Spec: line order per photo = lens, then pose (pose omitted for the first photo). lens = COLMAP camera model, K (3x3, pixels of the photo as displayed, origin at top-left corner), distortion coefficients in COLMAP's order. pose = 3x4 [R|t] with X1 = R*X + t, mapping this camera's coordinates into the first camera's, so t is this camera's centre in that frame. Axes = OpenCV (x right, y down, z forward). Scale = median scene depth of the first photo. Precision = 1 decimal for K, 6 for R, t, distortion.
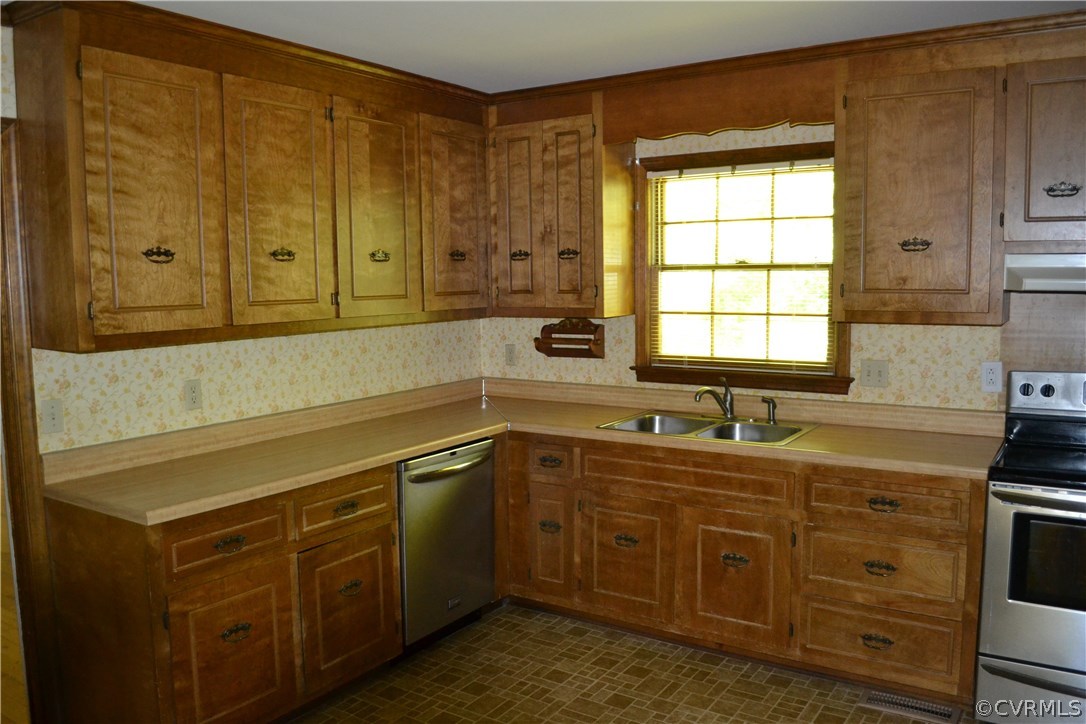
lens RADIAL K [[859.2, 0, 538.1], [0, 859.2, 366.8], [0, 0, 1]] dist [-0.086351, 0.004779]
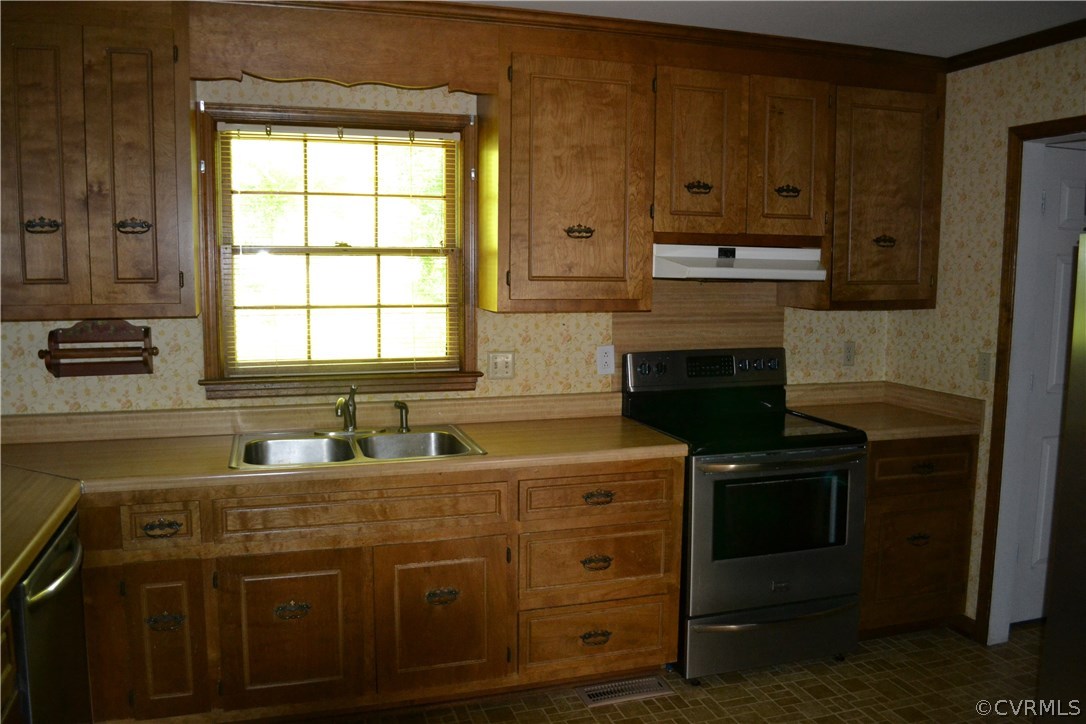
lens RADIAL K [[859.2, 0, 540.4], [0, 859.2, 365.4], [0, 0, 1]] dist [-0.086351, 0.004779]
pose [[0.622646, -0.071438, 0.779236, -0.316206], [0.066877, 0.997039, 0.037967, -0.024766], [-0.779640, 0.028473, 0.625580, 0.344631]]
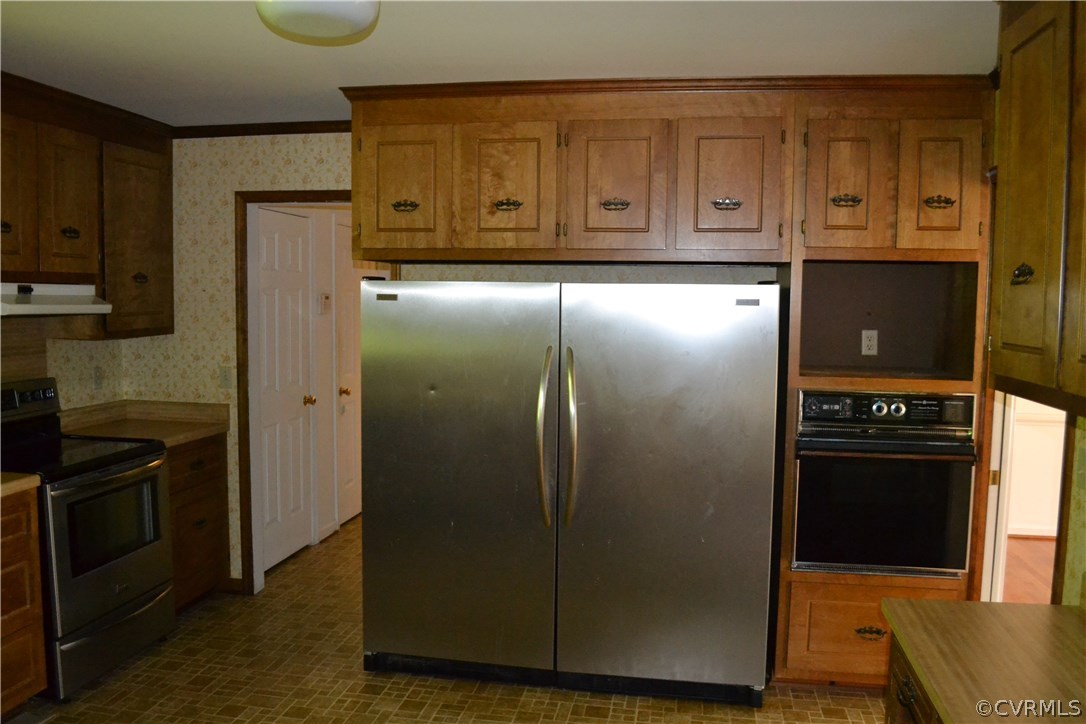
lens RADIAL K [[859.2, 0, 537.5], [0, 859.2, 358.3], [0, 0, 1]] dist [-0.086351, 0.004779]
pose [[-0.404983, -0.055697, 0.912626, -0.541763], [0.091209, 0.990703, 0.100937, -0.061245], [-0.909764, 0.124117, -0.396138, 0.606455]]
